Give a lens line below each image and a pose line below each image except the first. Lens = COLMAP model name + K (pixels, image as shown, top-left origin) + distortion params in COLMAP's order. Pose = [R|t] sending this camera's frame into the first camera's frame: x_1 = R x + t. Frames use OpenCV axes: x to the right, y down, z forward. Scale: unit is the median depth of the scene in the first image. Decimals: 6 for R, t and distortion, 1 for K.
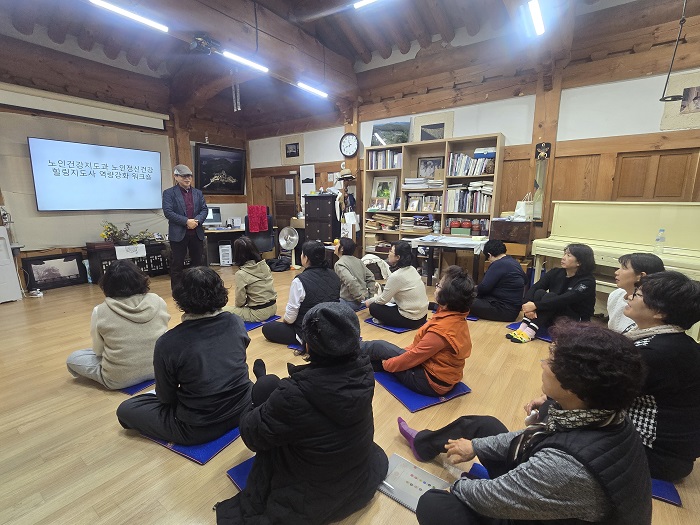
lens RADIAL K [[337.5, 0, 352.4], [0, 337.5, 267.5], [0, 0, 1]] dist [0.019148, -0.002014]
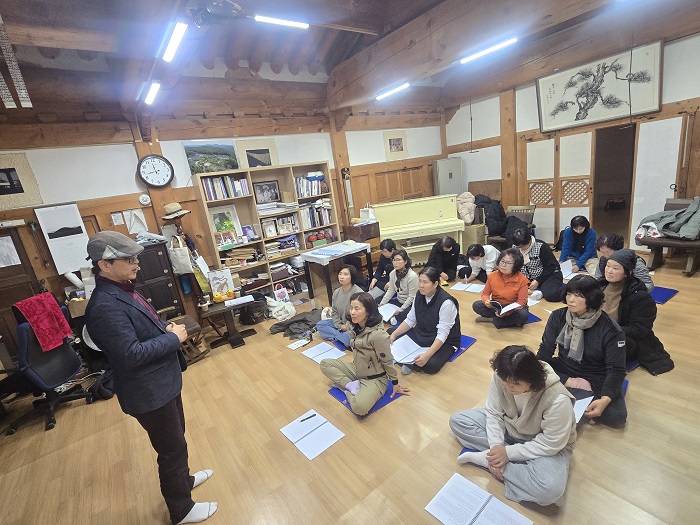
lens RADIAL K [[337.5, 0, 342.9], [0, 337.5, 270.0], [0, 0, 1]] dist [0.019148, -0.002014]
pose [[0.328366, -0.293215, 0.897887, -0.659334], [0.318826, 0.929214, 0.186847, -0.192985], [-0.889115, 0.224915, 0.398607, 0.444633]]
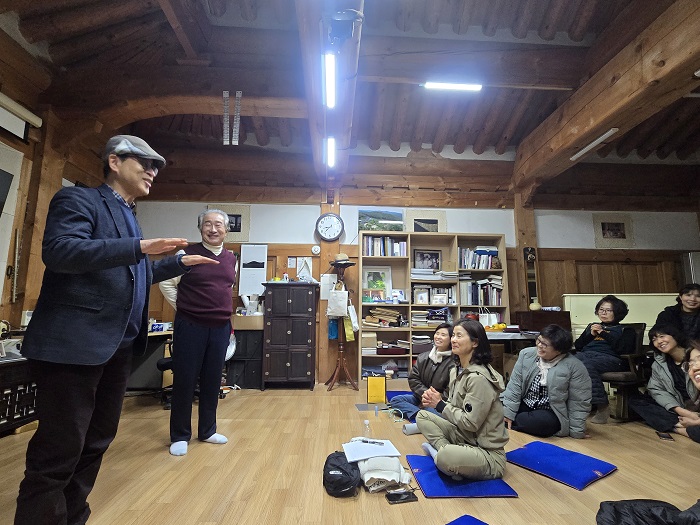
lens RADIAL K [[337.5, 0, 349.6], [0, 337.5, 271.4], [0, 0, 1]] dist [0.019148, -0.002014]
pose [[0.790195, 0.085460, 0.606868, -0.517216], [0.109175, 0.954762, -0.276606, -0.023413], [-0.603053, 0.284828, 0.745118, 0.423125]]
